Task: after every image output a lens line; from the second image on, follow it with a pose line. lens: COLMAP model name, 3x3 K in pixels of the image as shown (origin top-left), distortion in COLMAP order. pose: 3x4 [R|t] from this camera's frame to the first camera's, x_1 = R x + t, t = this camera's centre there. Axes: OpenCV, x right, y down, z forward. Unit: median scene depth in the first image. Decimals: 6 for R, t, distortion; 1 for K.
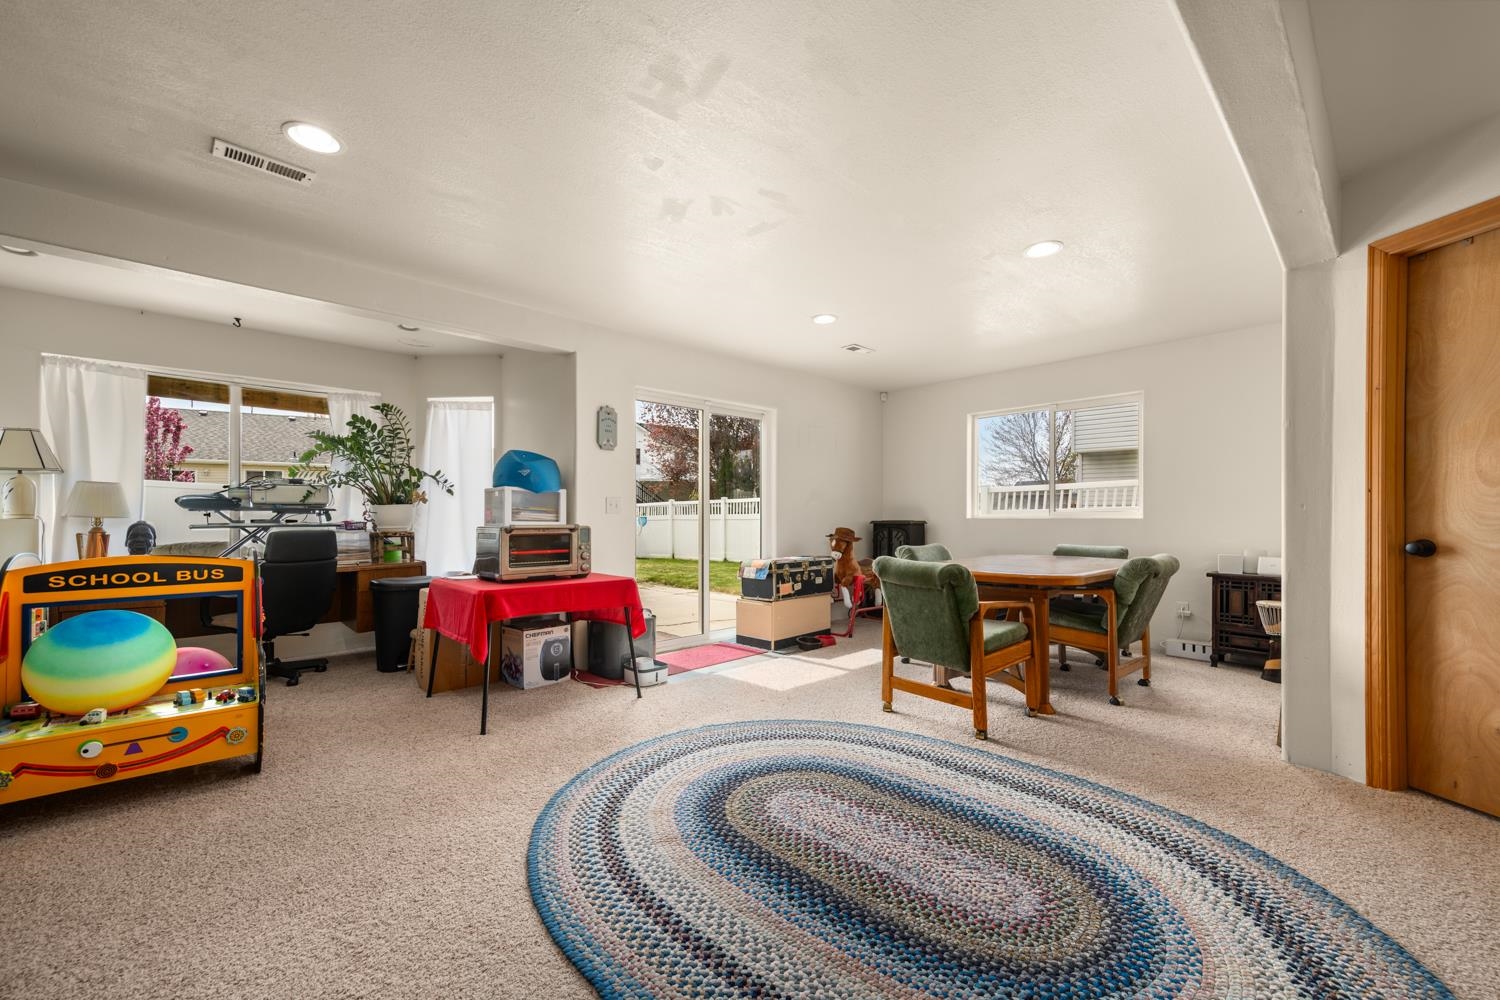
lens RADIAL K [[603.5, 0, 749.9], [0, 603.5, 508.5], [0, 0, 1]] dist [0.012355, -0.000128]
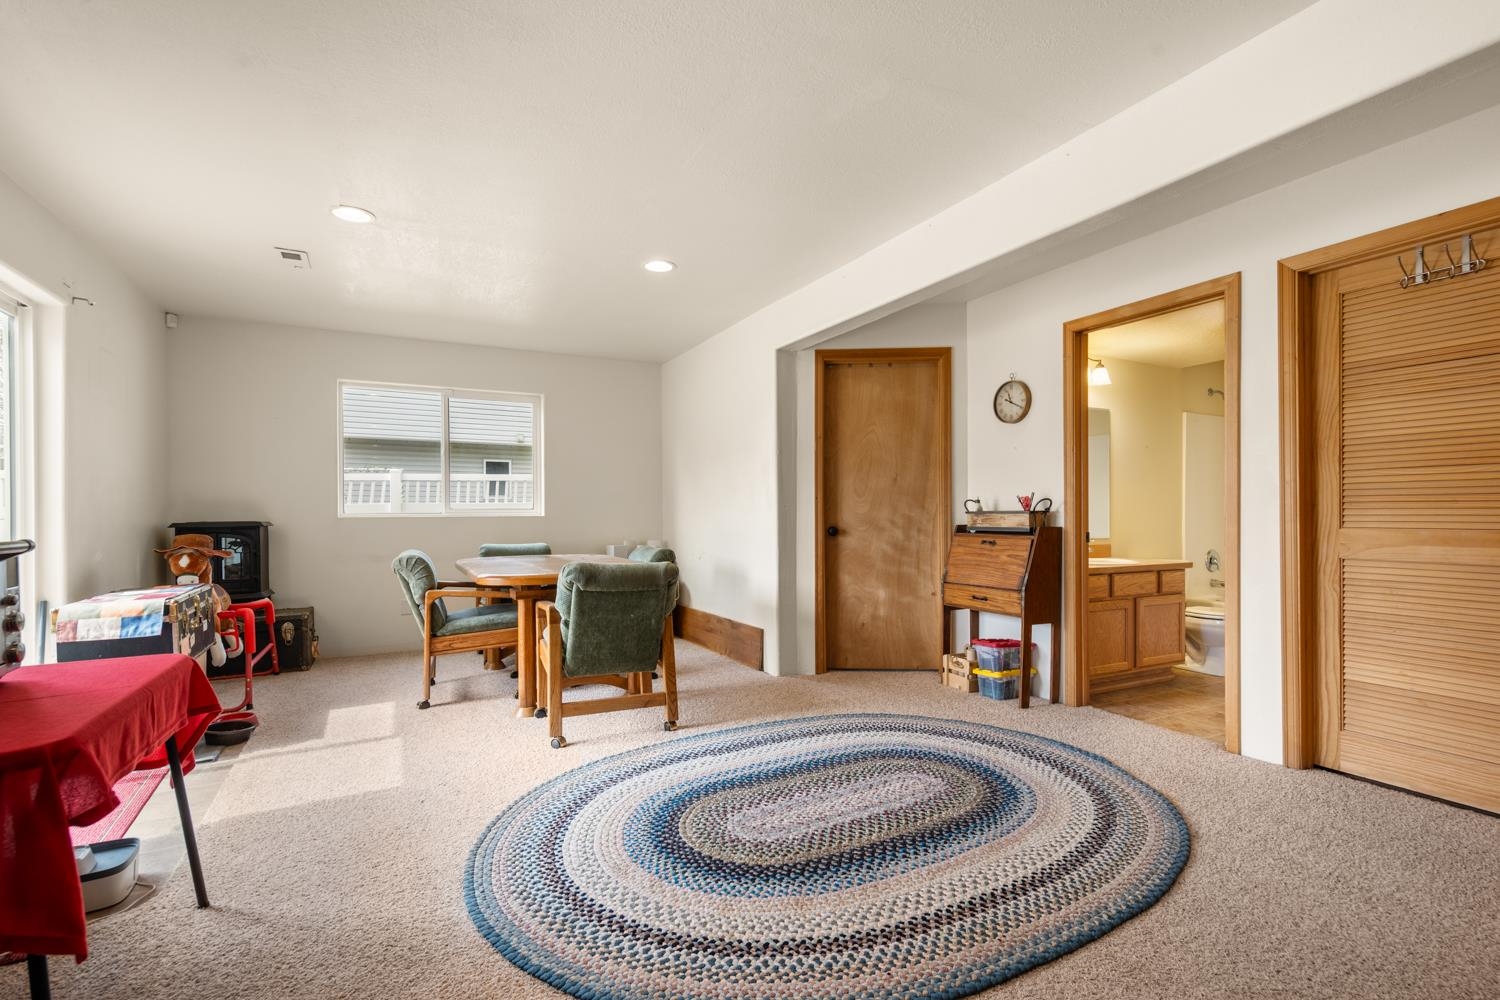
lens RADIAL K [[709.1, 0, 750.9], [0, 709.1, 509.8], [0, 0, 1]] dist [0.009622, -0.000170]
pose [[0.258135, 0.001239, 0.966108, -0.933790], [-0.009718, 0.999952, 0.001314, 0.002278], [-0.966060, -0.009728, 0.258134, 0.694993]]
